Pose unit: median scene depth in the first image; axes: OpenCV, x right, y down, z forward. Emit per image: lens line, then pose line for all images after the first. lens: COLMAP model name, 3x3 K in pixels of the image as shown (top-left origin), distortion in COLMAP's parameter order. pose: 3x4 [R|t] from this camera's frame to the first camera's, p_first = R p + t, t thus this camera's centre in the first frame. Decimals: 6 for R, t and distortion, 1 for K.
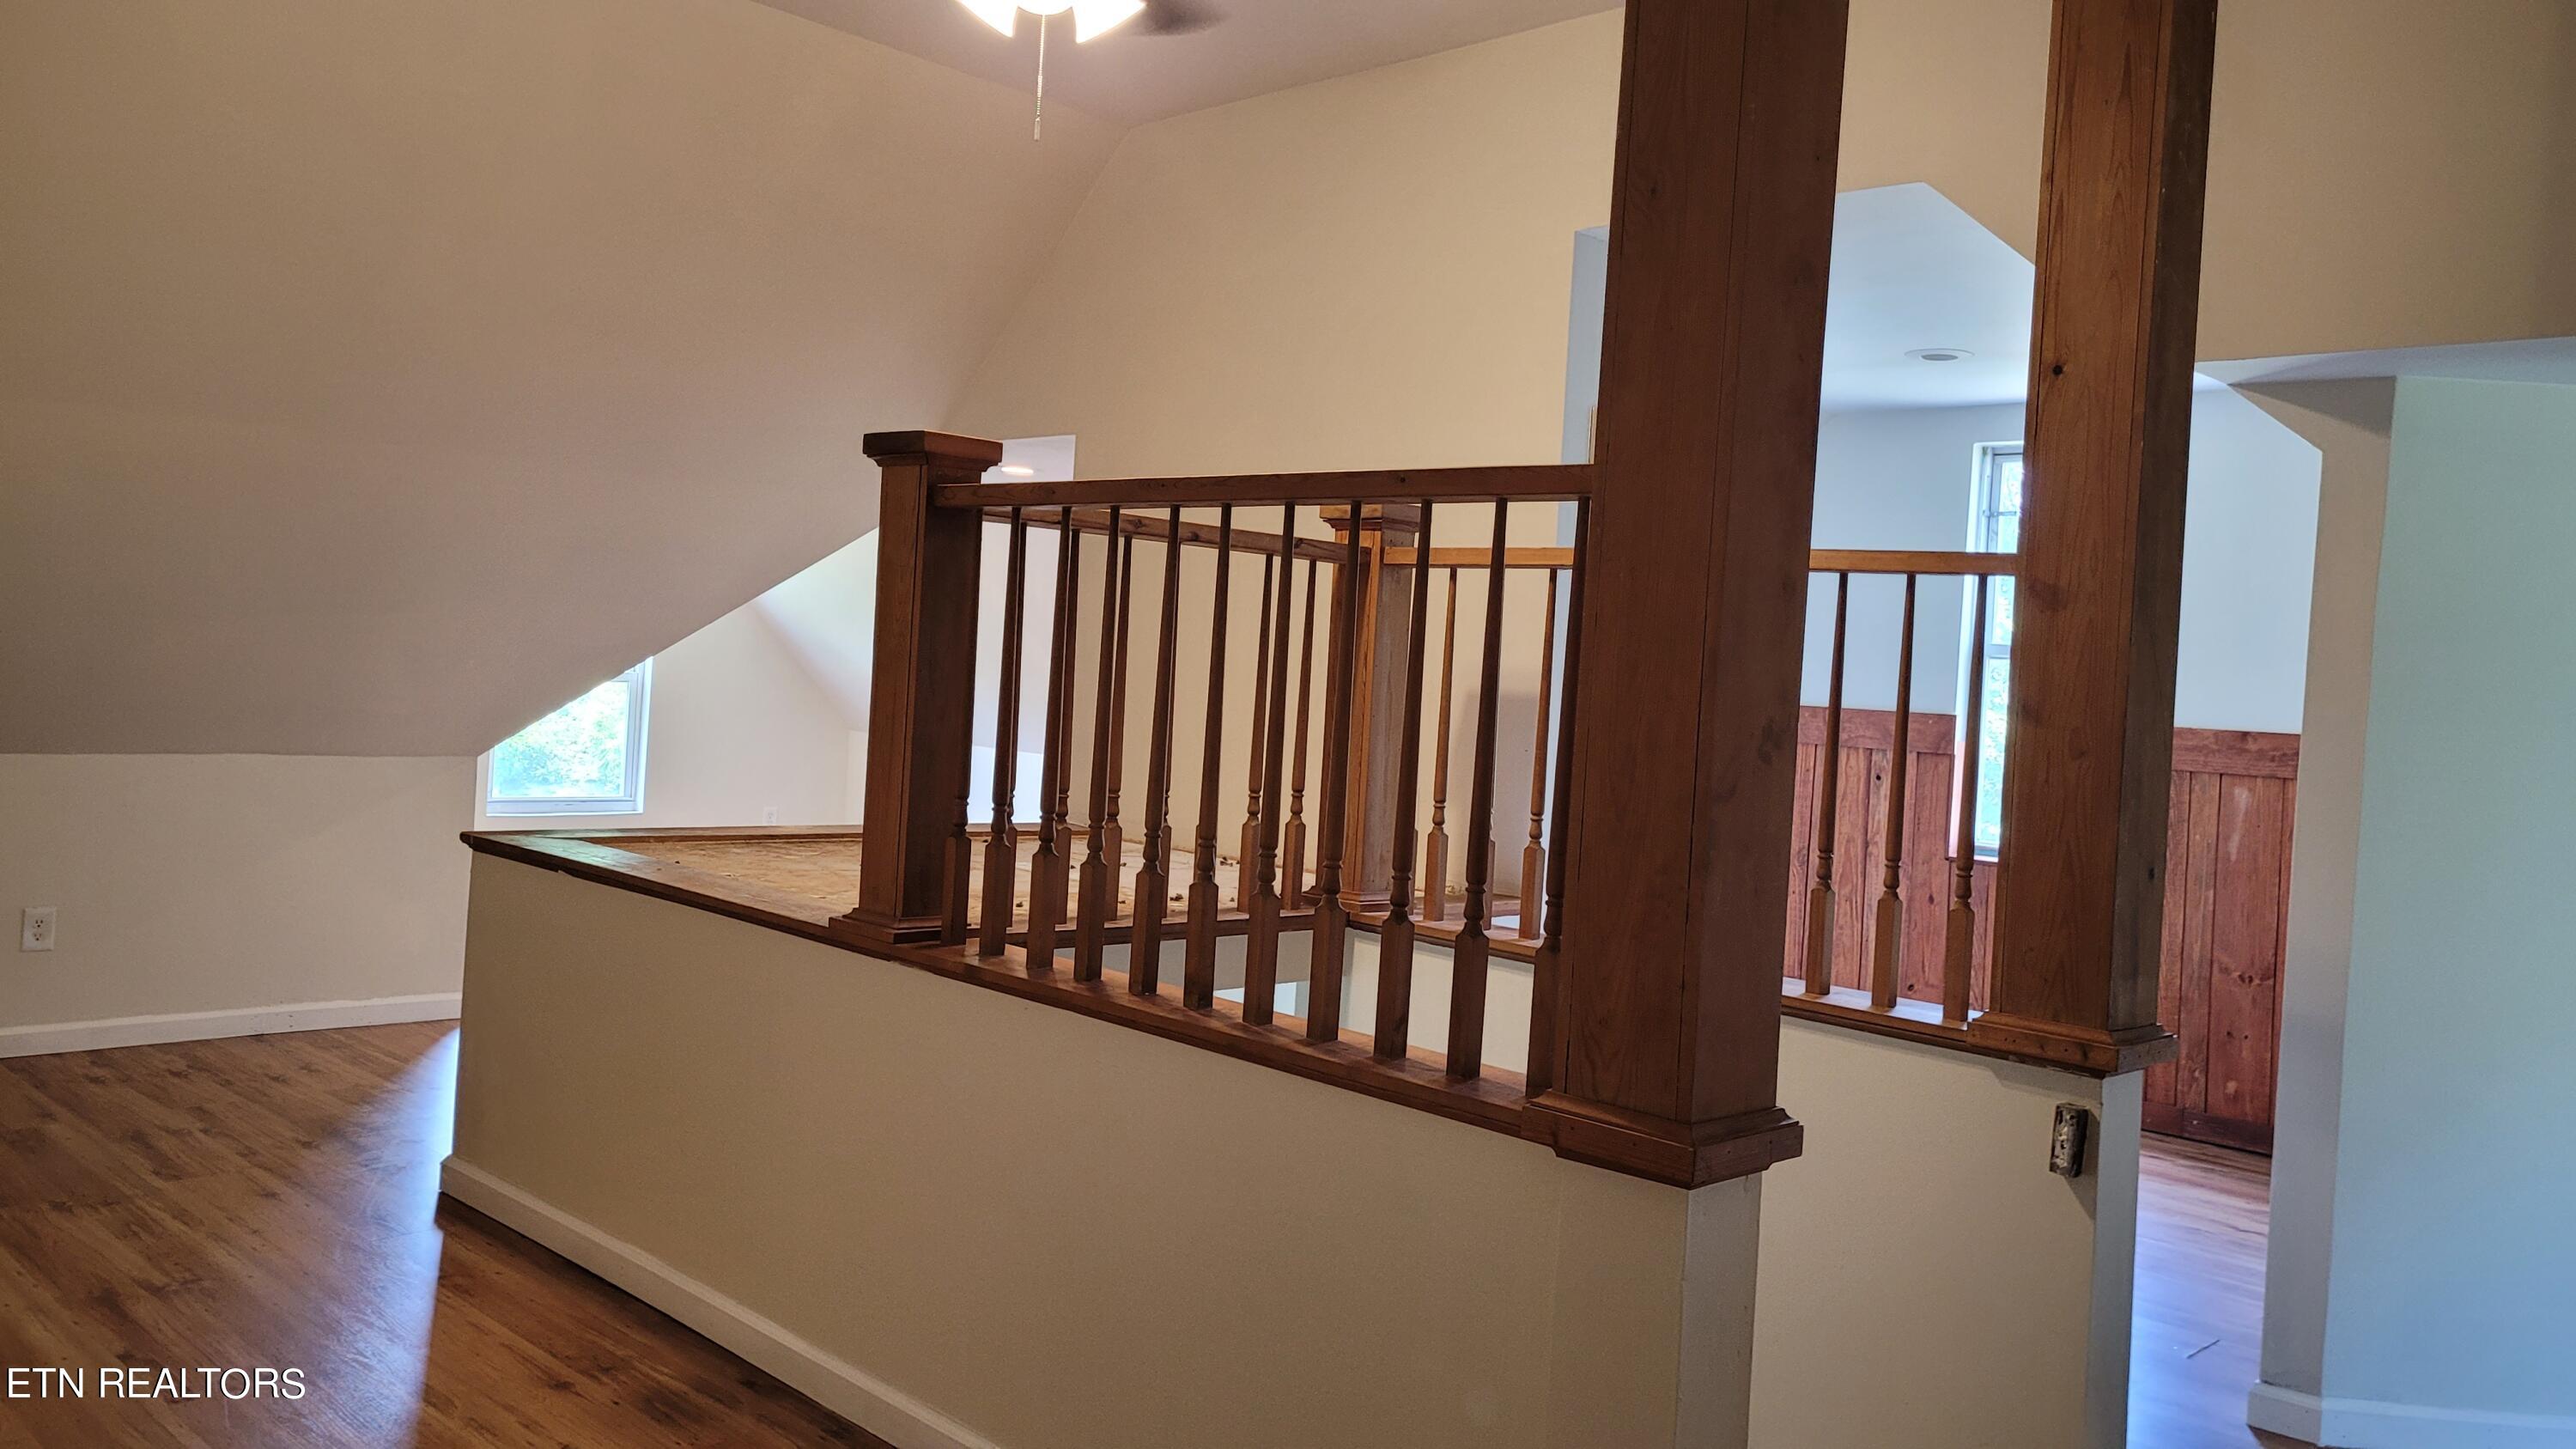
lens RADIAL K [[1921.8, 0, 1287.9], [0, 1921.8, 725.4], [0, 0, 1]] dist [0.052446, -0.038070]
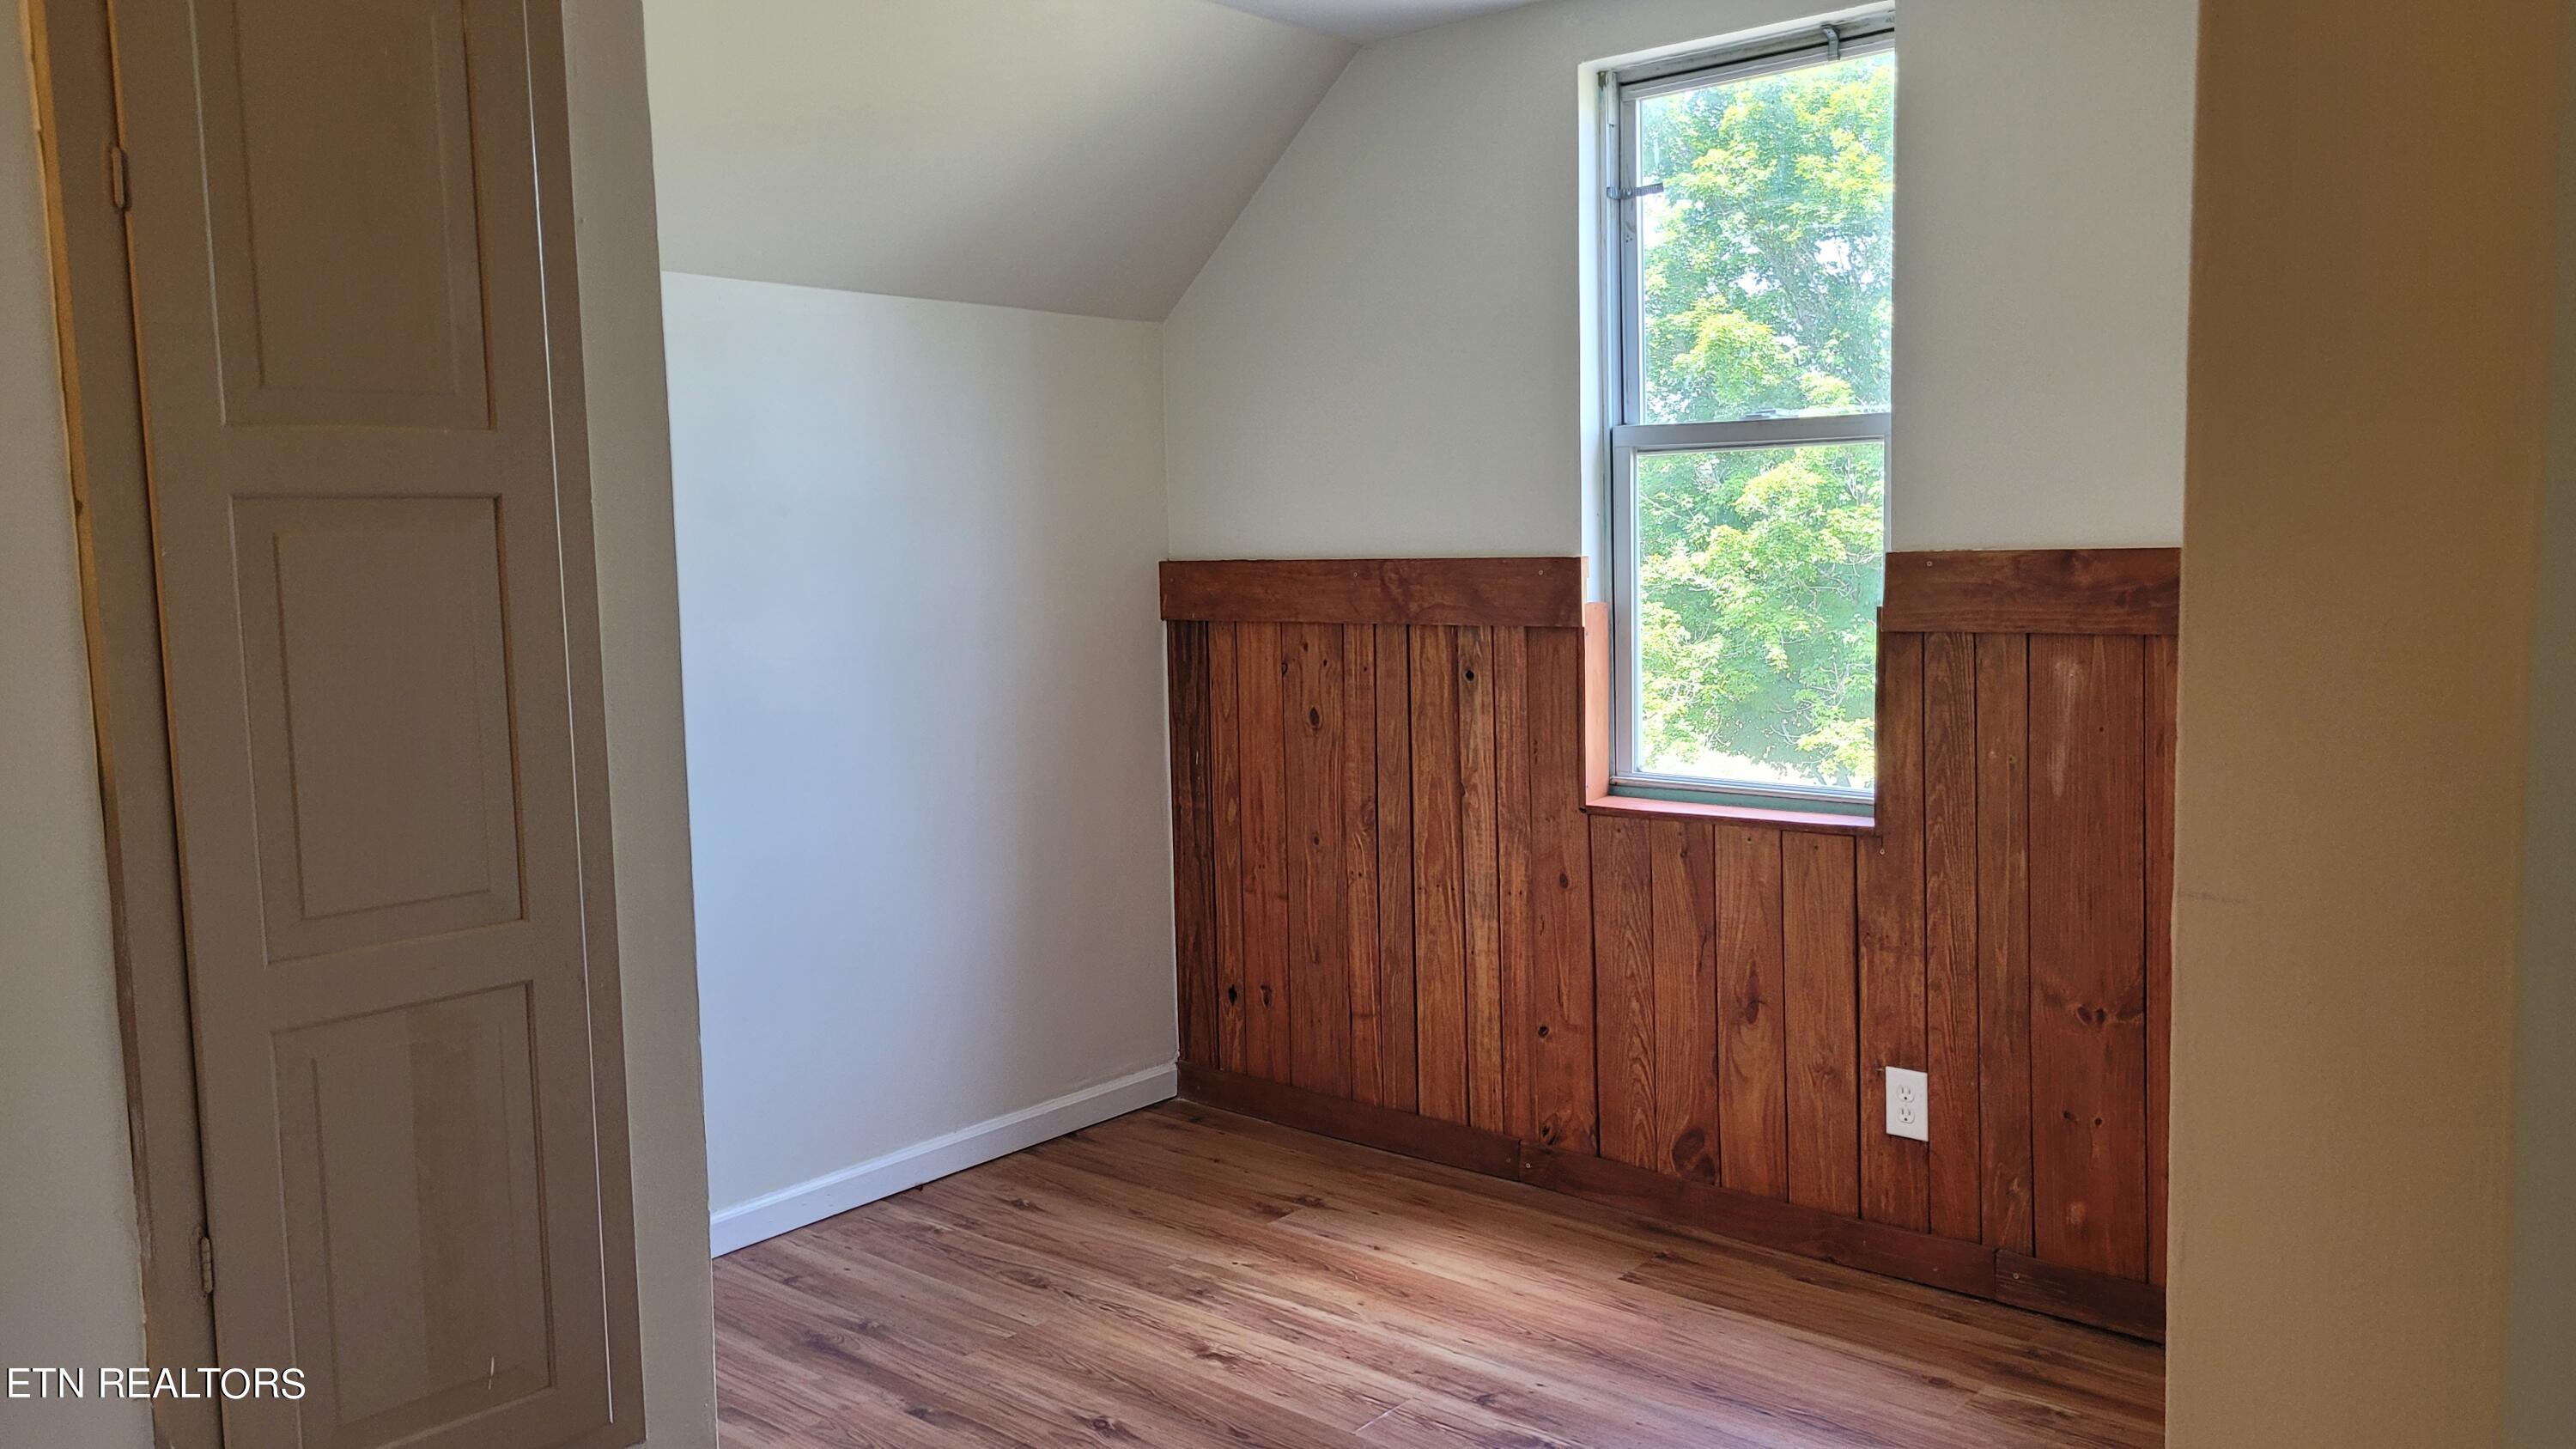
lens RADIAL K [[1921.8, 0, 1289.0], [0, 1921.8, 717.7], [0, 0, 1]] dist [0.052446, -0.038070]
pose [[0.996165, -0.074298, 0.046211, 0.231328], [0.071547, 0.995715, 0.058582, 0.002167], [-0.050365, -0.055051, 0.997212, 0.440052]]
